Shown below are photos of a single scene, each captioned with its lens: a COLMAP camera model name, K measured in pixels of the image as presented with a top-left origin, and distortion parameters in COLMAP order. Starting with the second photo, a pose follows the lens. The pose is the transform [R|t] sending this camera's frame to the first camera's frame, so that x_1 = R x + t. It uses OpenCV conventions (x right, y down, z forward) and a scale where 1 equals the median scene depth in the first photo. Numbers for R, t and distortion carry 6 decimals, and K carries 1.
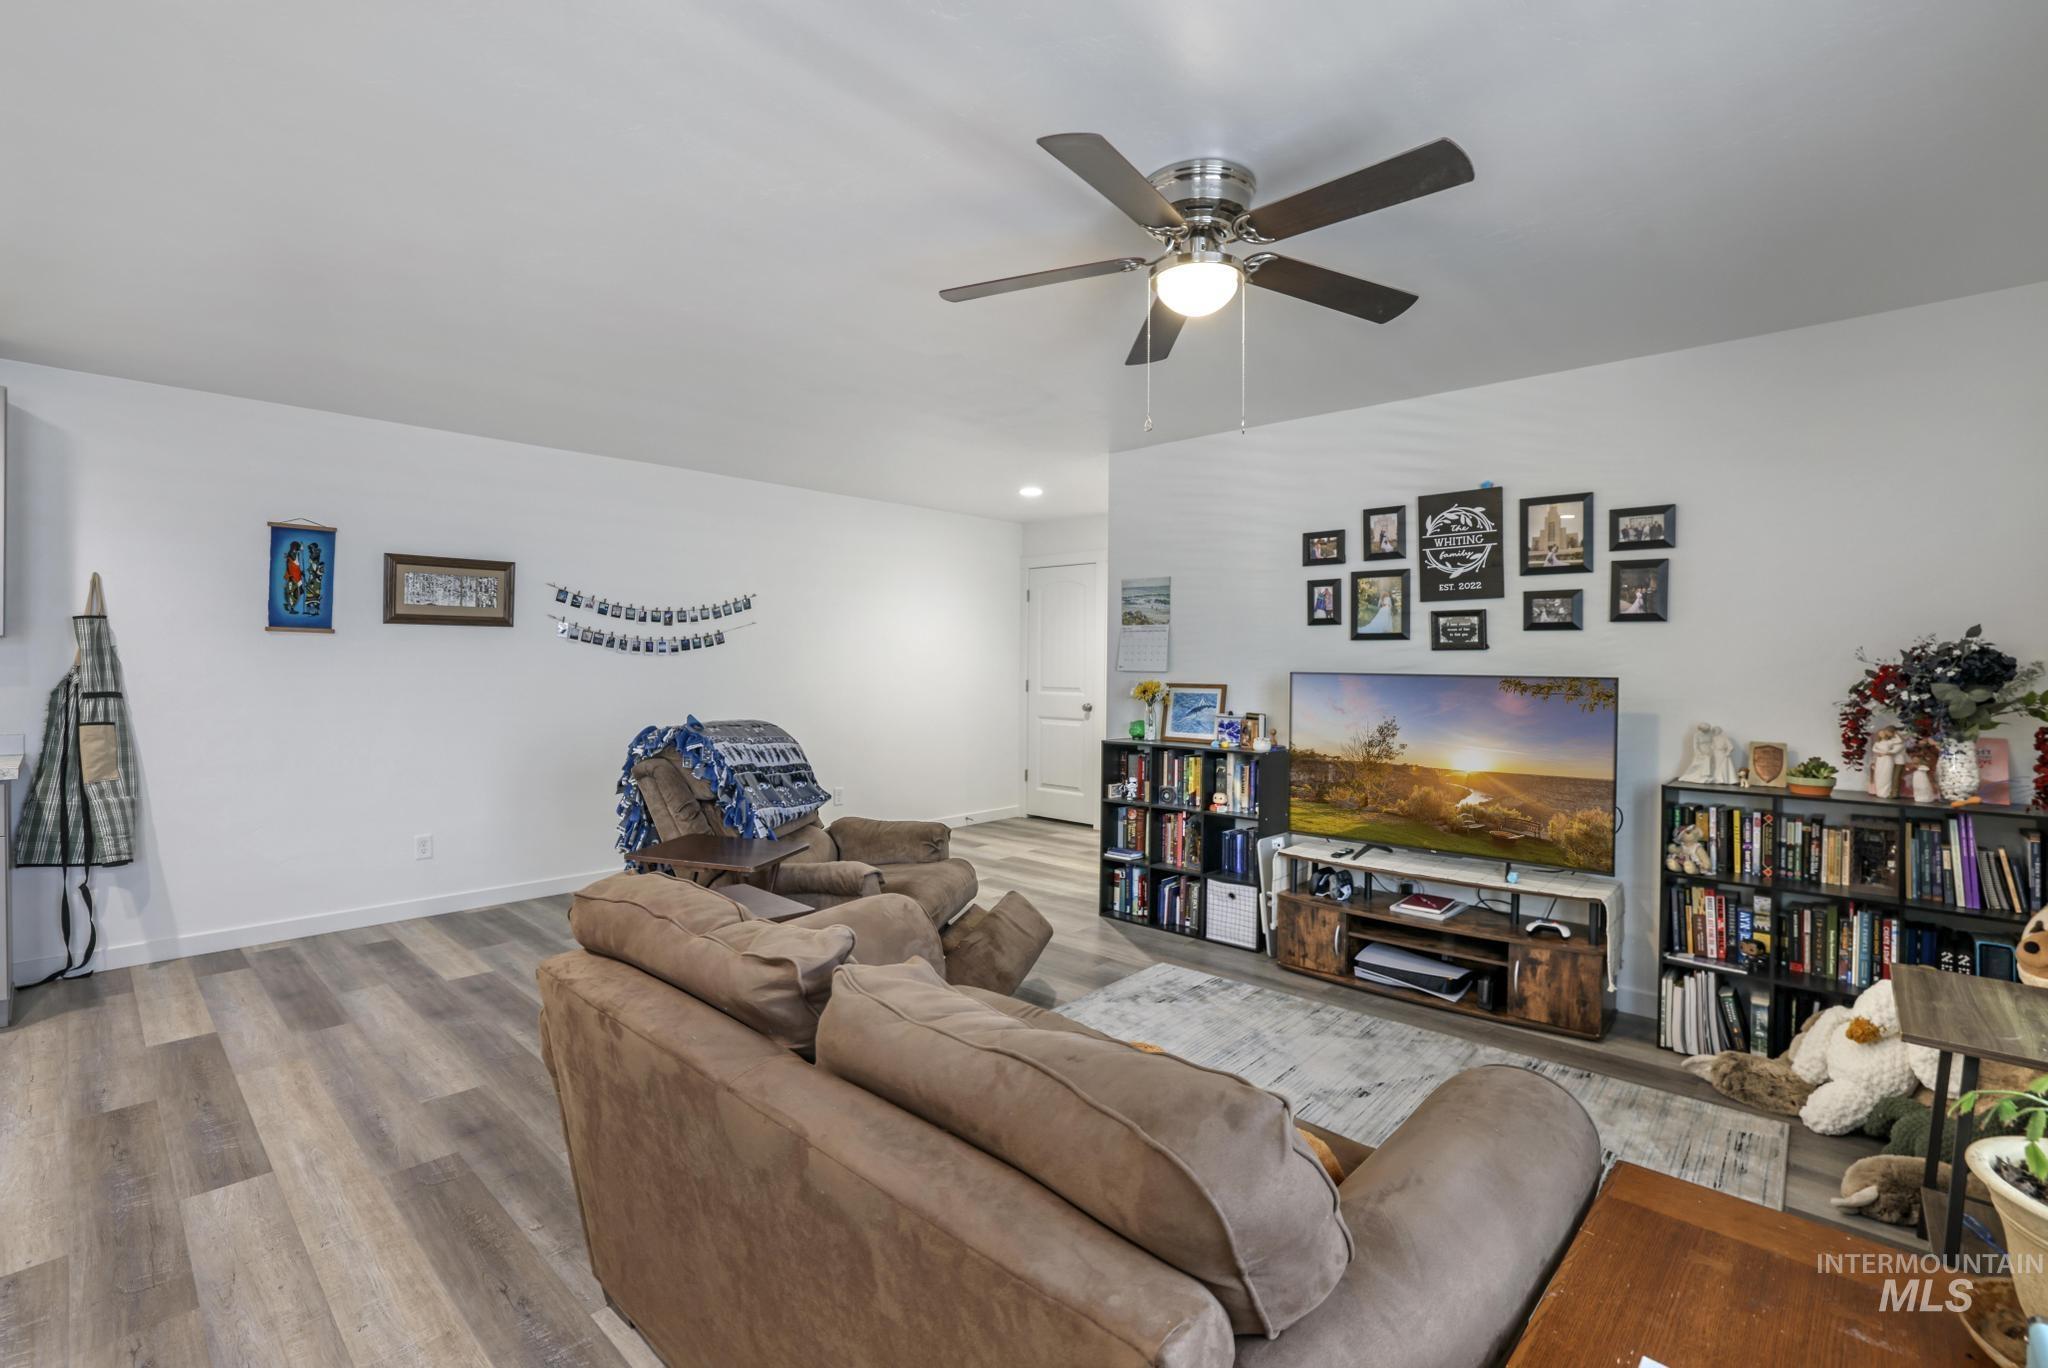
lens RADIAL K [[917.8, 0, 1016.3], [0, 917.8, 666.0], [0, 0, 1]] dist [-0.053007, 0.022322]
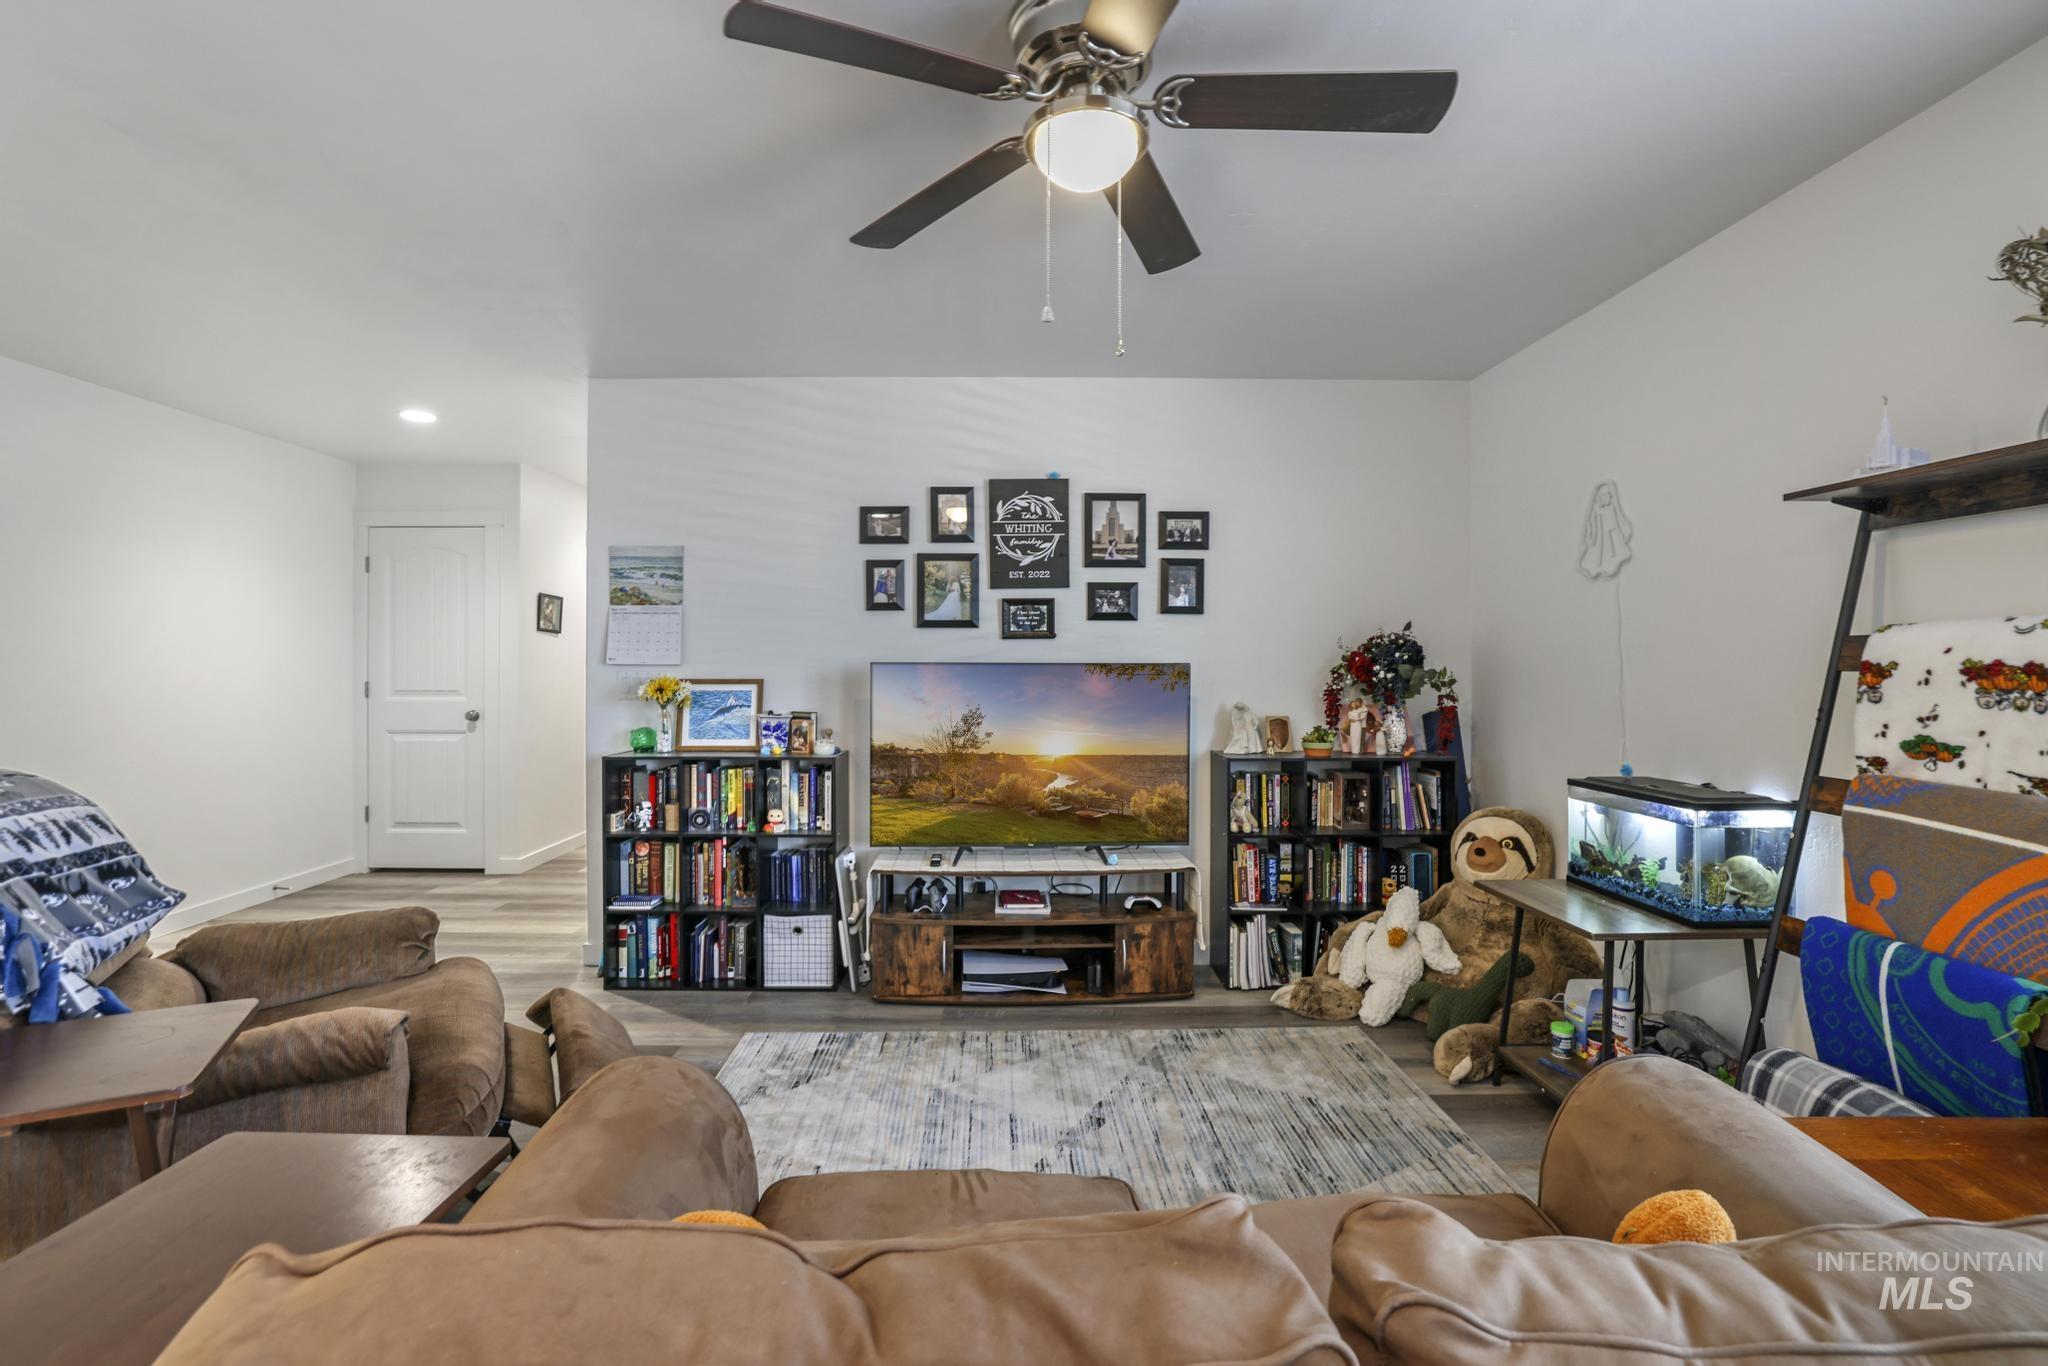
lens RADIAL K [[917.8, 0, 1016.3], [0, 917.8, 665.0], [0, 0, 1]] dist [-0.053007, 0.022322]
pose [[0.723821, -0.008188, 0.689939, -0.216131], [0.007906, 0.999962, 0.003573, 0.007649], [-0.689942, 0.002869, 0.723859, 0.283594]]
